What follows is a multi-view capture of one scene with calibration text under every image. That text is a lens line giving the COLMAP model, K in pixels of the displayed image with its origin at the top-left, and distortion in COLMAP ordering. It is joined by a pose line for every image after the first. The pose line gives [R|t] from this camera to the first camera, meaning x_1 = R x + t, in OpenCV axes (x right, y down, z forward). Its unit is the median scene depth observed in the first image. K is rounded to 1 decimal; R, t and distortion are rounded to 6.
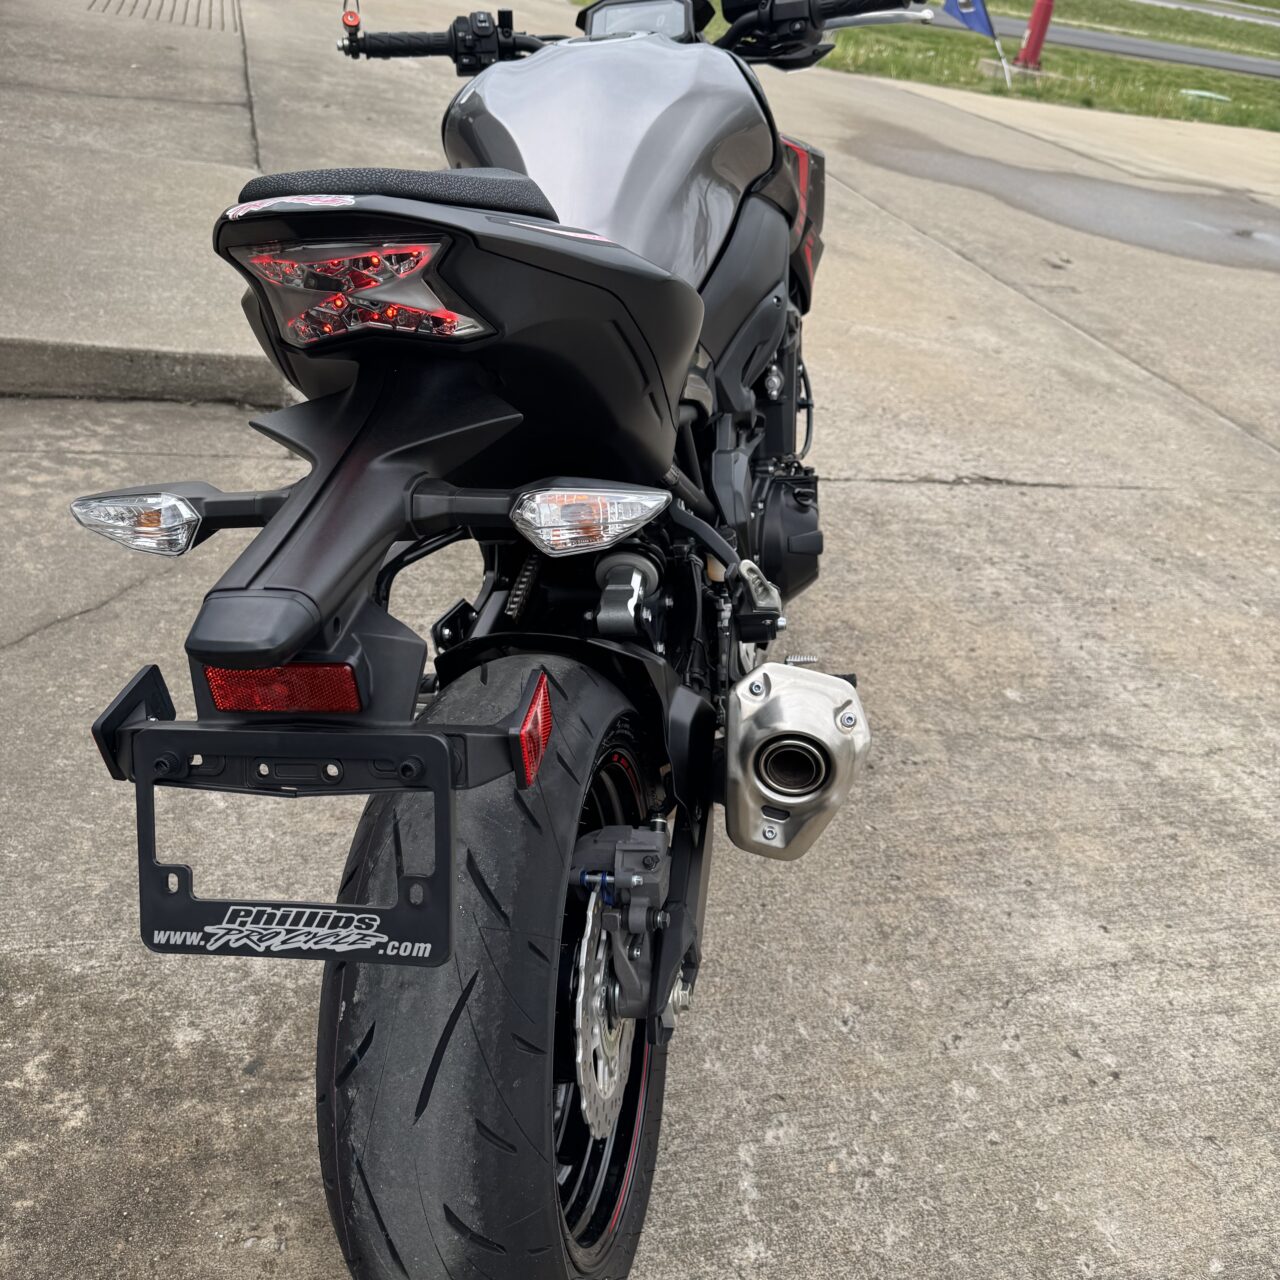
lens RADIAL K [[1220.4, 0, 638.8], [0, 1220.4, 640.2], [0, 0, 1]] dist [-0.001026, 0.000000]
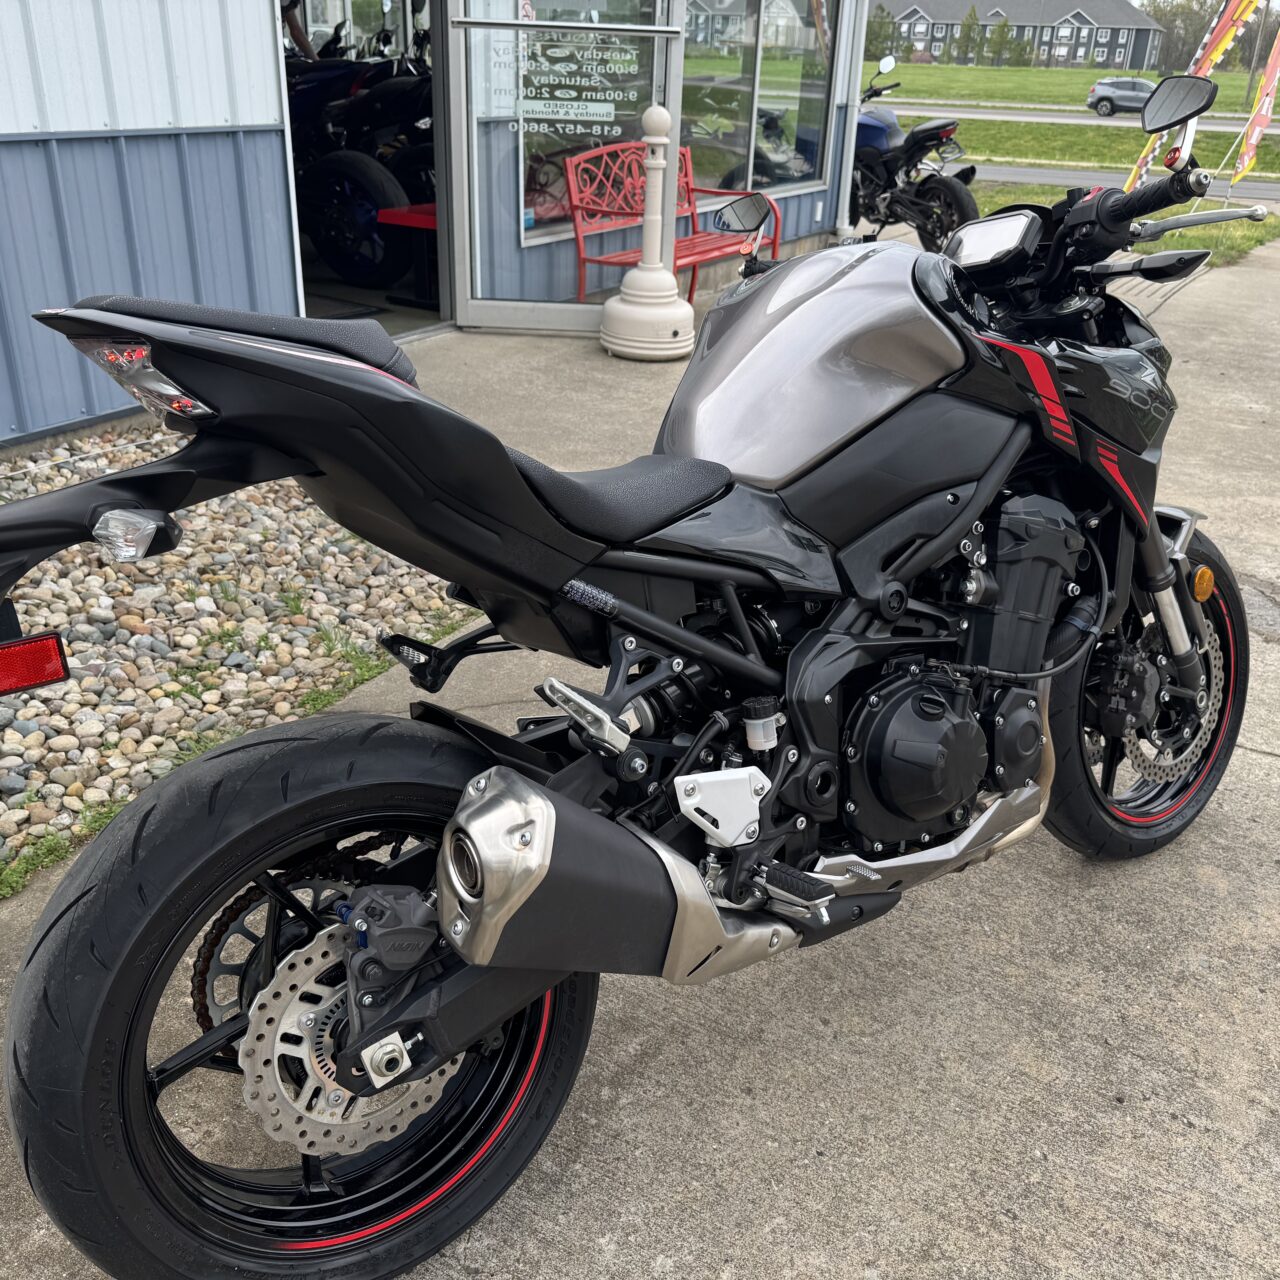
lens RADIAL K [[1220.4, 0, 636.8], [0, 1220.4, 634.5], [0, 0, 1]] dist [-0.001026, 0.000000]
pose [[0.701483, 0.168877, -0.692388, 0.734496], [-0.309052, 0.947502, -0.082011, -0.032321], [0.642190, 0.271514, 0.716849, 0.238395]]
